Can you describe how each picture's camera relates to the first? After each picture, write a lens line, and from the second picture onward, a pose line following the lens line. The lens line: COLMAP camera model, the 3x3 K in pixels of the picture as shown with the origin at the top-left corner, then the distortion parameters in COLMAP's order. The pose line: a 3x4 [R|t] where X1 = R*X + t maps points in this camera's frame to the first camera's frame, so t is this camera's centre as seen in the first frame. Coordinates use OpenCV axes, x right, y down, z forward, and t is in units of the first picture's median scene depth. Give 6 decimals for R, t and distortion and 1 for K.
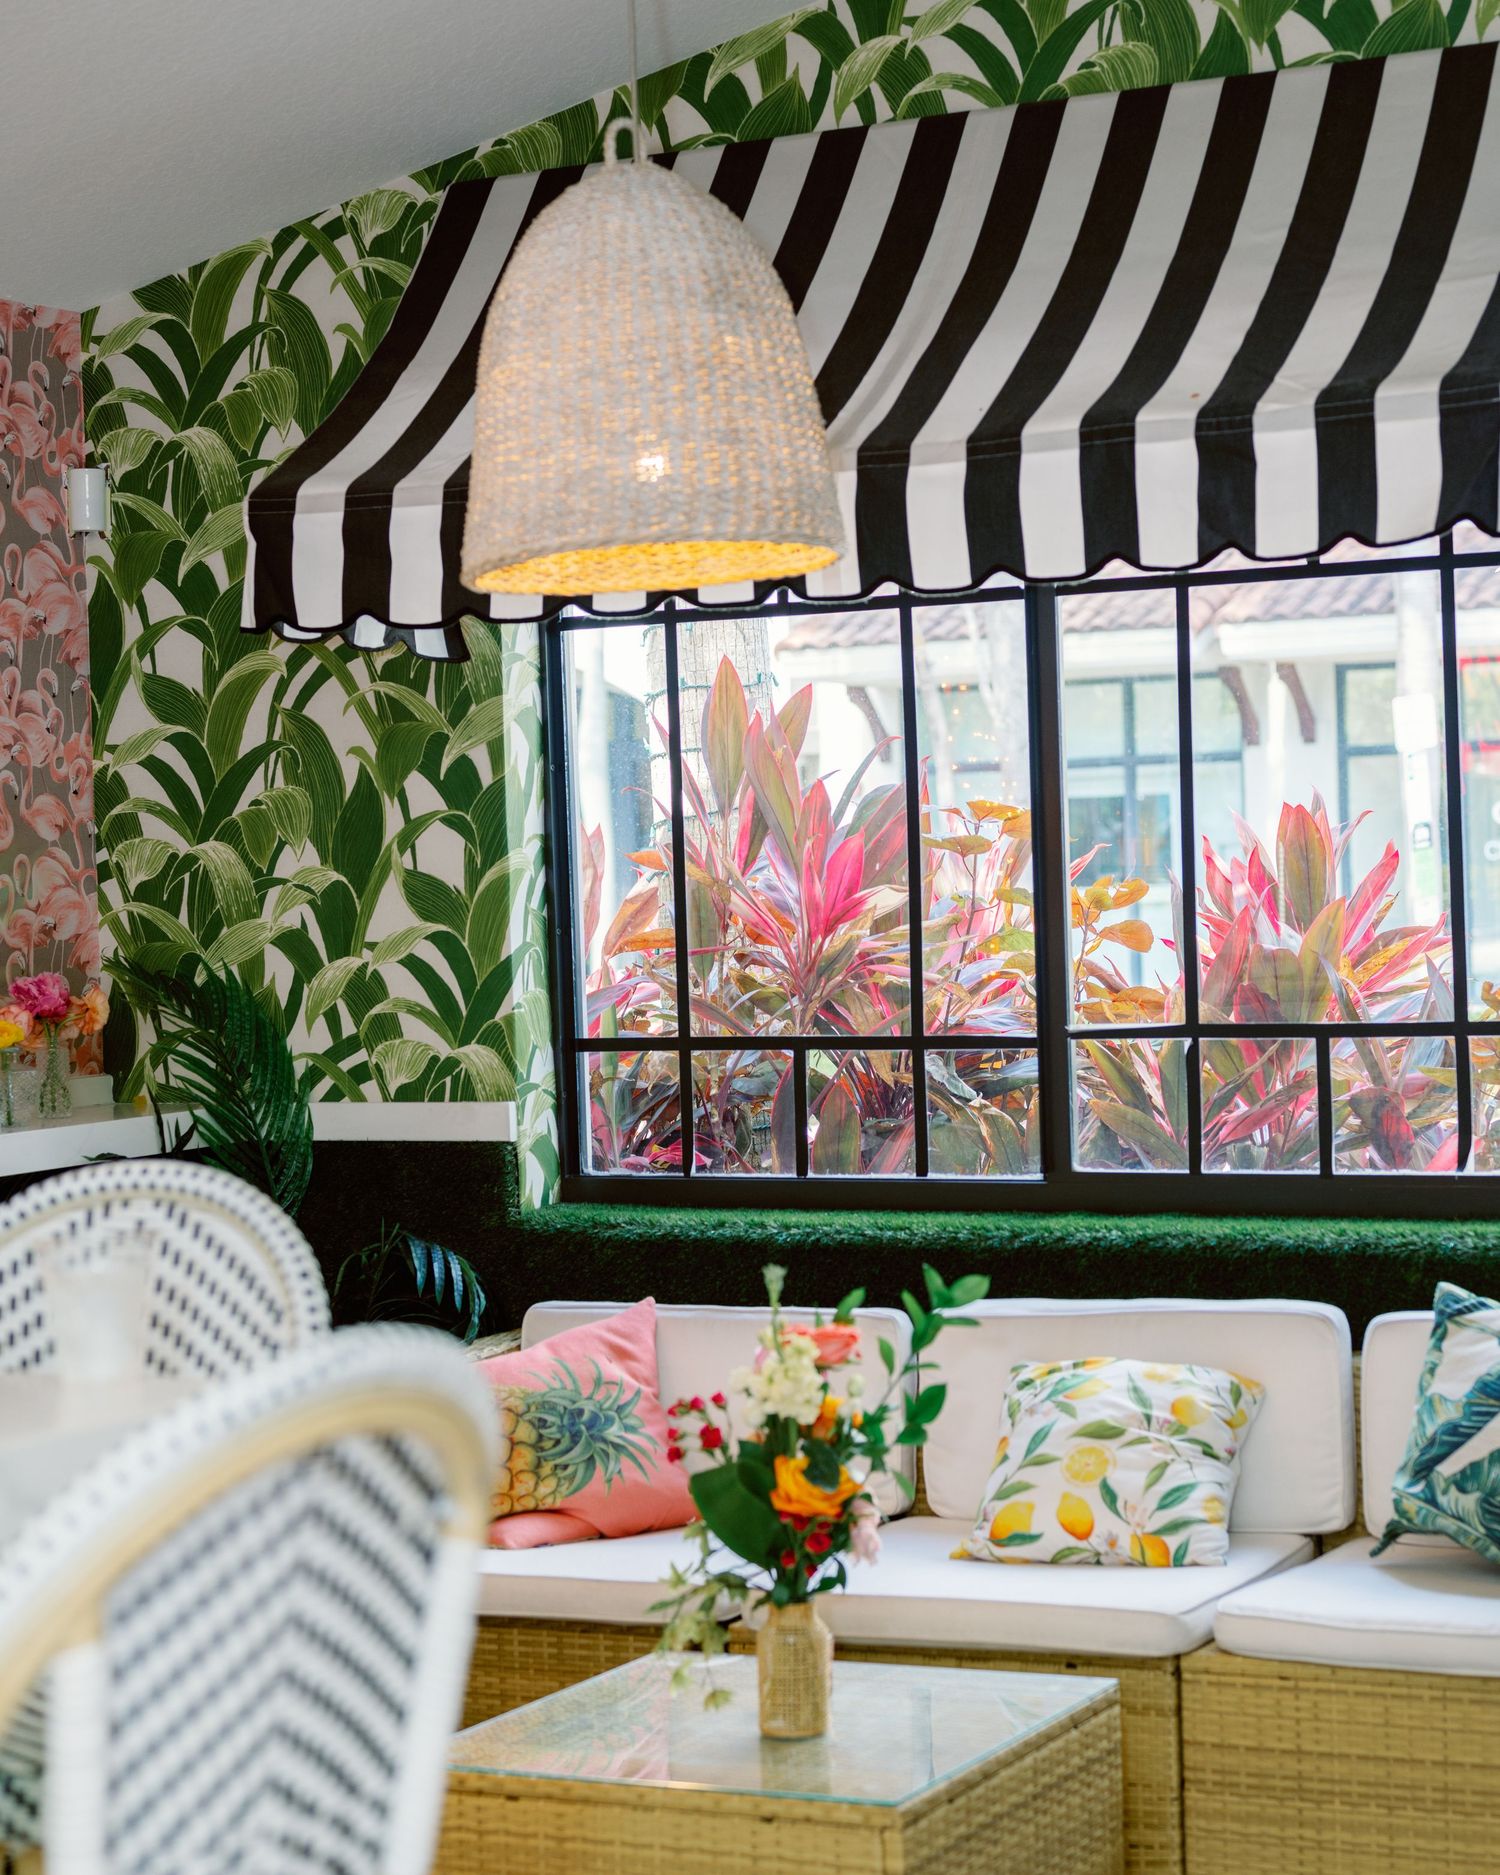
lens RADIAL K [[4125.2, 0, 654.0], [0, 4125.2, 932.8], [0, 0, 1]] dist [0.092825, -0.769580]
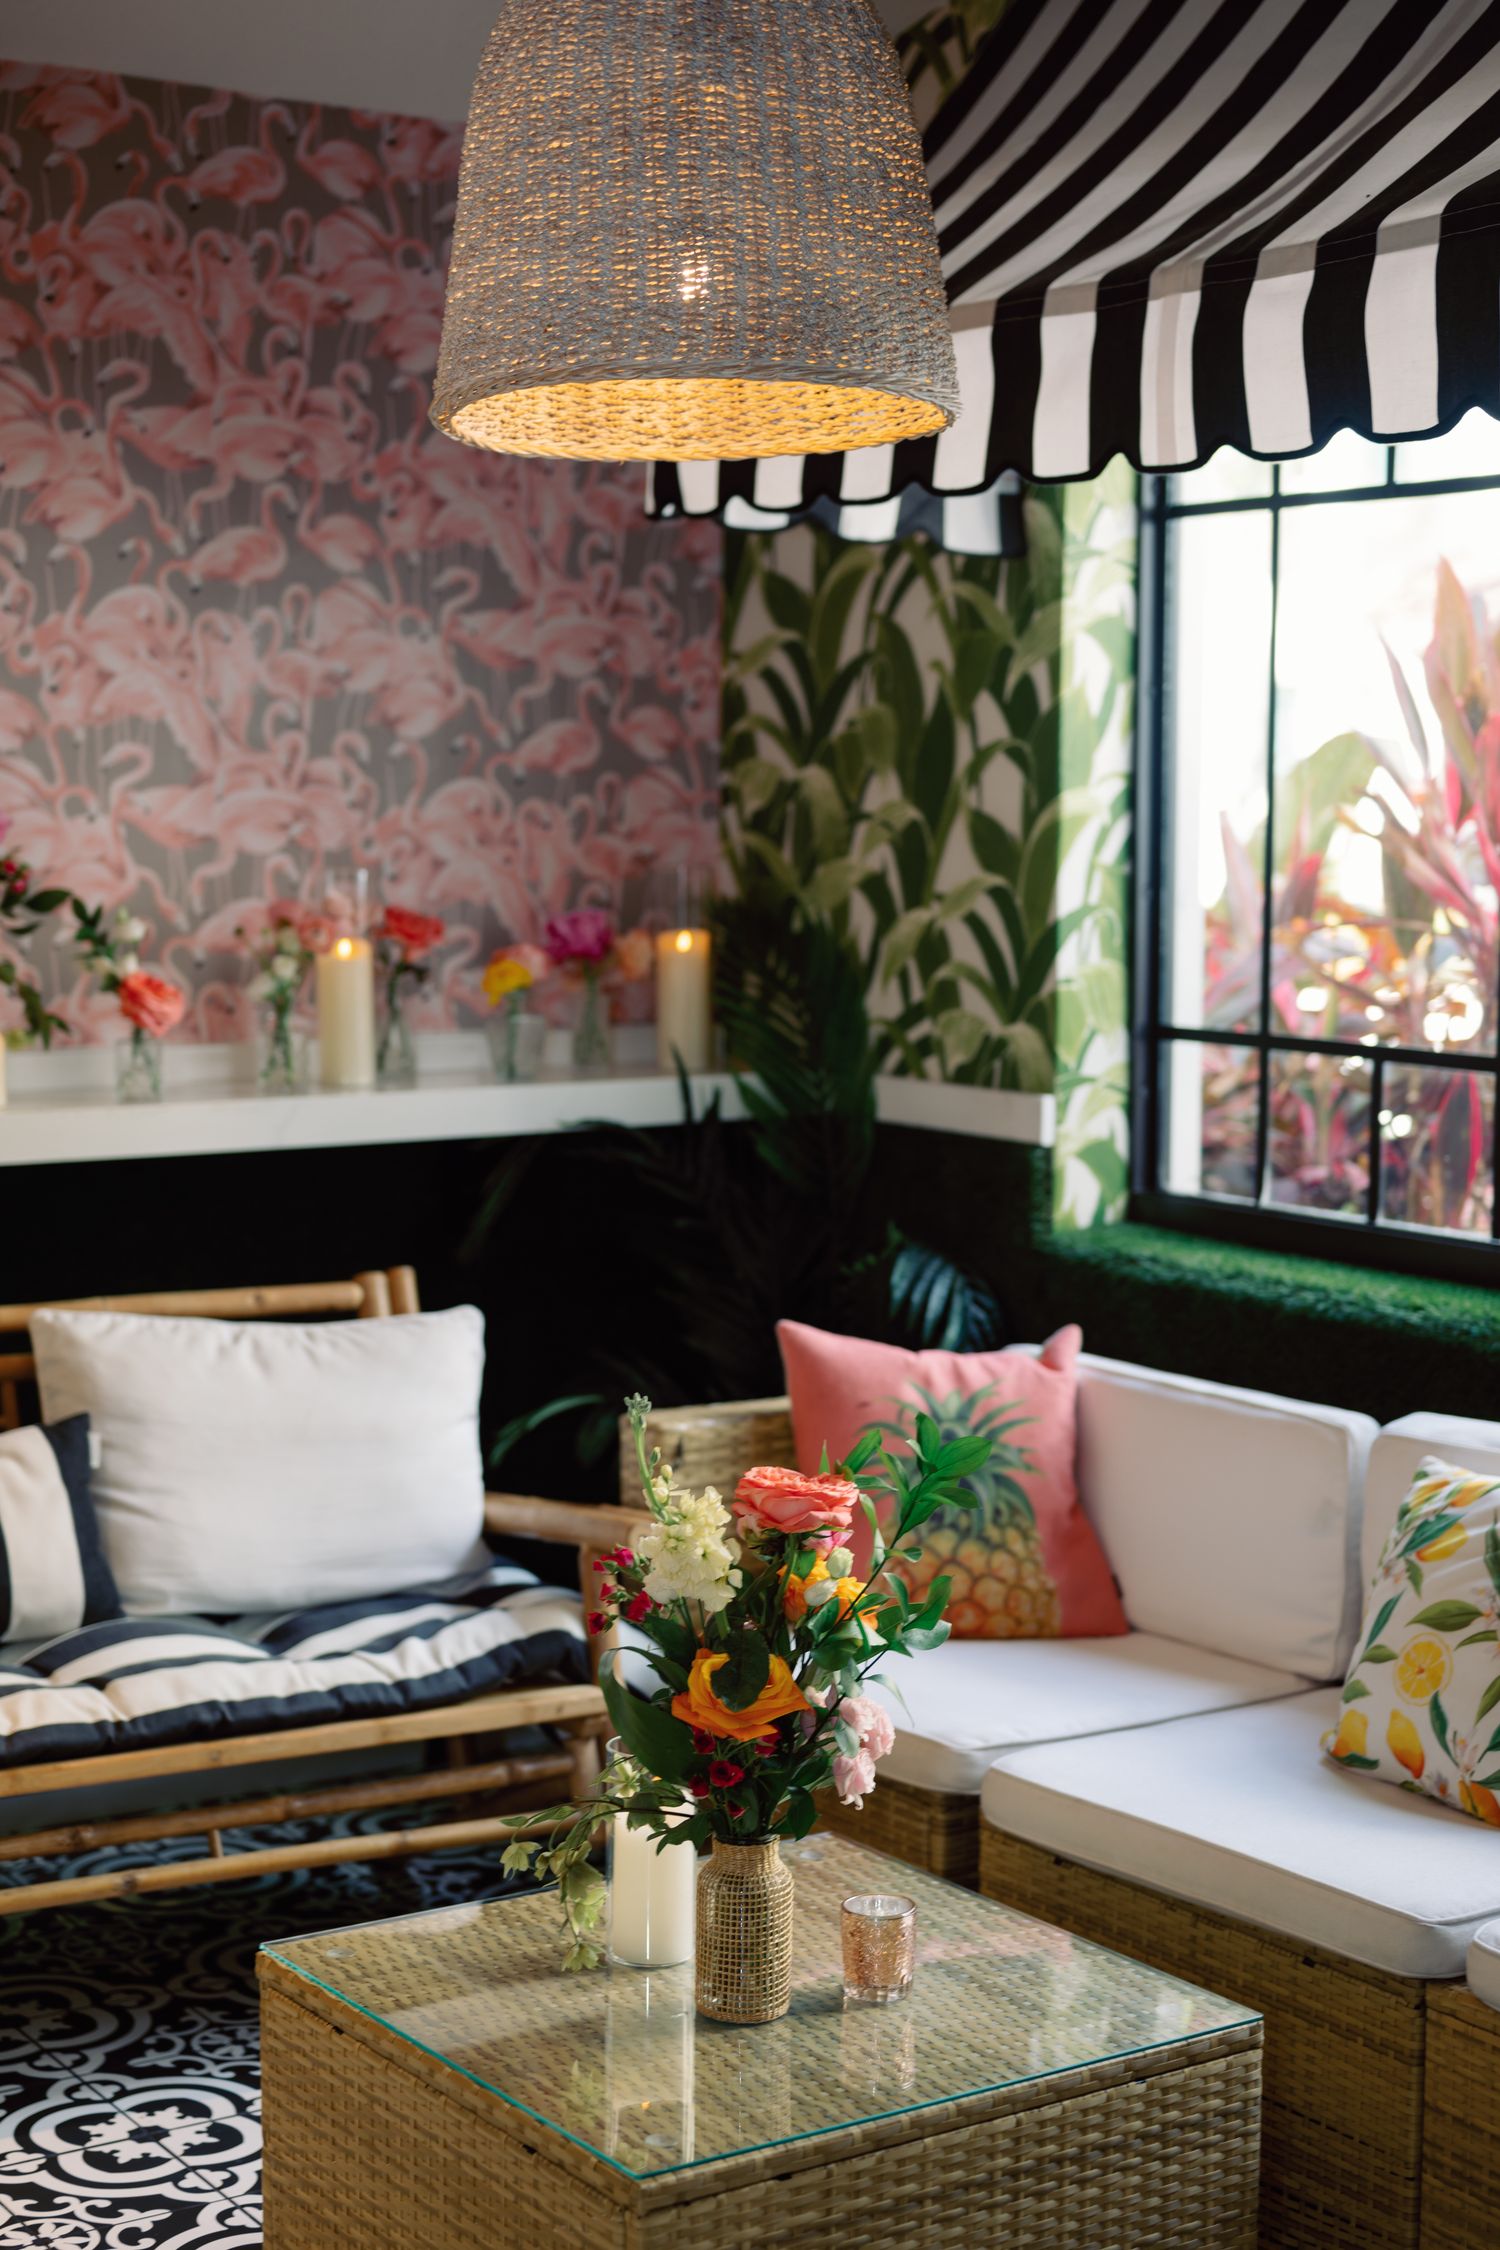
lens RADIAL K [[3543.3, 0, 567.1], [0, 3543.3, 1136.7], [0, 0, 1]] dist [0.015657, -0.065854]
pose [[0.863513, 0.086491, -0.496855, 0.231175], [-0.040343, 0.993874, 0.102898, -0.019831], [0.502710, -0.068809, 0.861712, 0.334109]]
